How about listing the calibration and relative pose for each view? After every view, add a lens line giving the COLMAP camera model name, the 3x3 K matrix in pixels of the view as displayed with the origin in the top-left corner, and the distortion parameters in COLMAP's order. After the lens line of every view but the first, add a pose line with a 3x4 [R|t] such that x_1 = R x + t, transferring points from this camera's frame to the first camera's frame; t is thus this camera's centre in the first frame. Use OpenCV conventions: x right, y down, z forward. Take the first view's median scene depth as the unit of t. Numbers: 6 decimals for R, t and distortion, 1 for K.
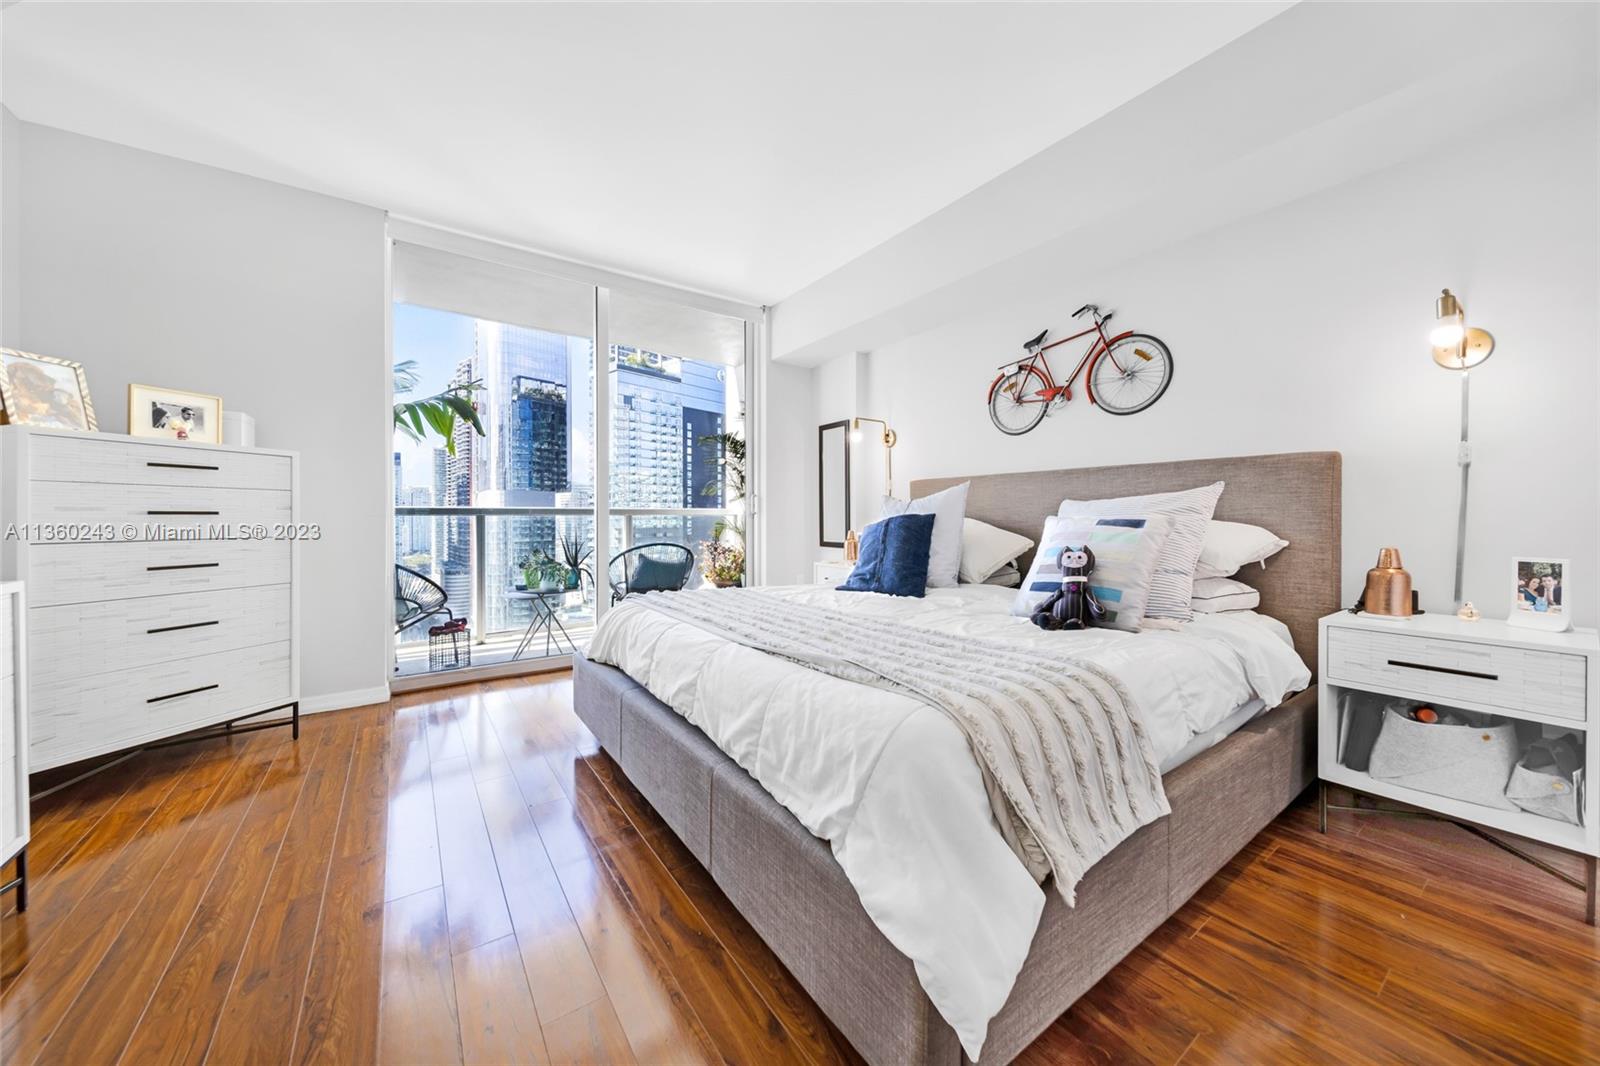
lens RADIAL K [[552.3, 0, 781.2], [0, 552.3, 526.0], [0, 0, 1]] dist [0.011768, -0.004224]
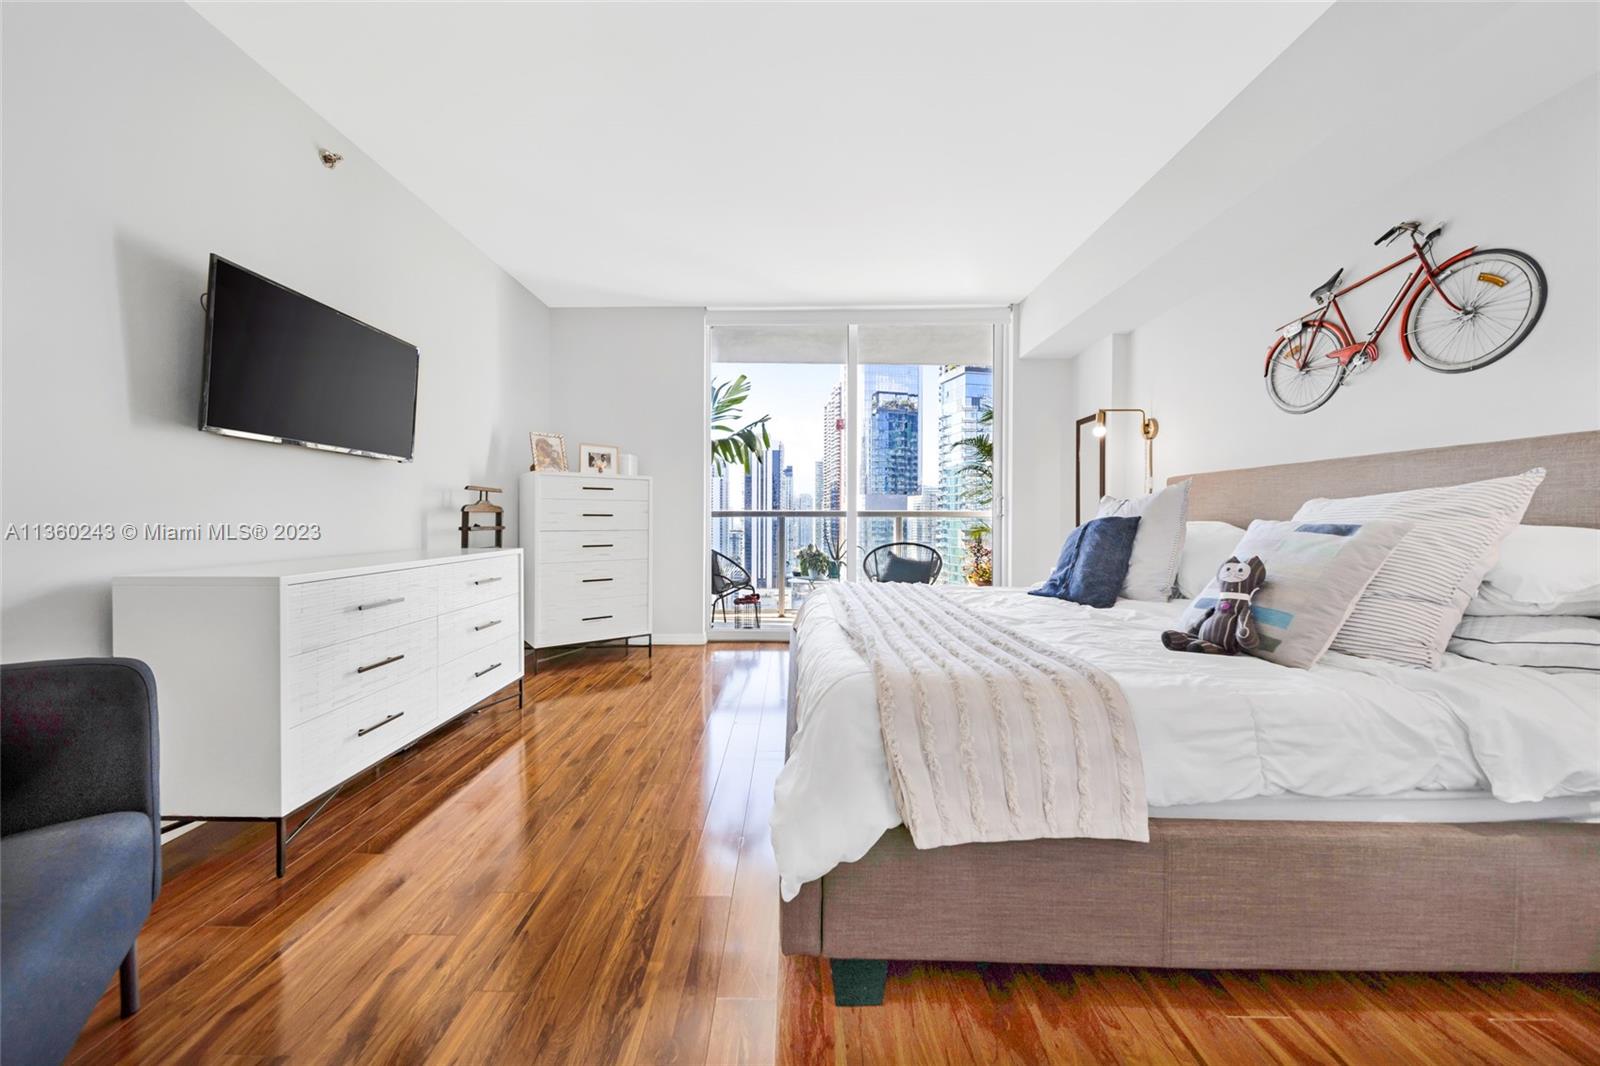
lens RADIAL K [[552.3, 0, 781.2], [0, 552.3, 526.0], [0, 0, 1]] dist [0.011768, -0.004224]
pose [[0.804020, 0.012281, -0.594476, 0.340188], [-0.014264, 0.999897, 0.001366, 0.000266], [0.594432, 0.007381, 0.804112, -0.046418]]
